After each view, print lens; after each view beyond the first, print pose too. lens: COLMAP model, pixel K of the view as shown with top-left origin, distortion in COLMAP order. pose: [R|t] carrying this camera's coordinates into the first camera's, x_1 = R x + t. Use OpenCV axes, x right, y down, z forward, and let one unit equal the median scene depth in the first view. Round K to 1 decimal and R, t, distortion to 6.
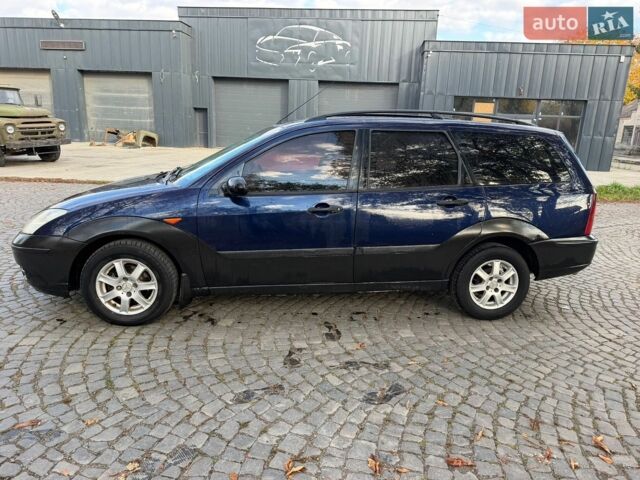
lens RADIAL K [[457.3, 0, 318.3], [0, 457.3, 240.7], [0, 0, 1]] dist [0.016260, -0.020506]
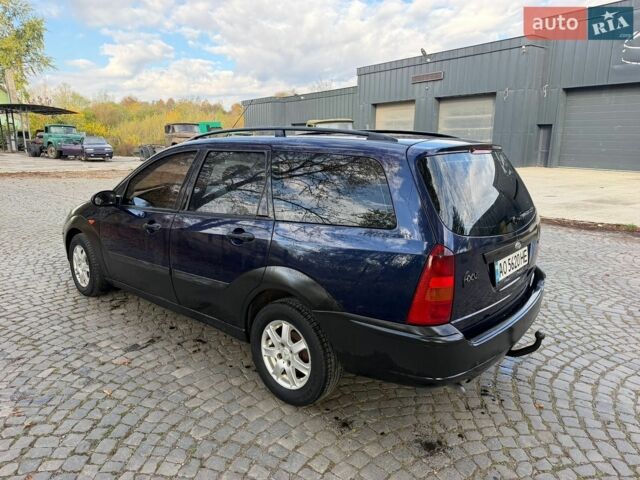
lens RADIAL K [[457.3, 0, 319.1], [0, 457.3, 235.9], [0, 0, 1]] dist [0.016260, -0.020506]
pose [[0.644008, 0.120916, -0.755403, 0.174132], [-0.159235, 0.986990, 0.022232, -0.021943], [0.748264, 0.105969, 0.654883, 0.098457]]
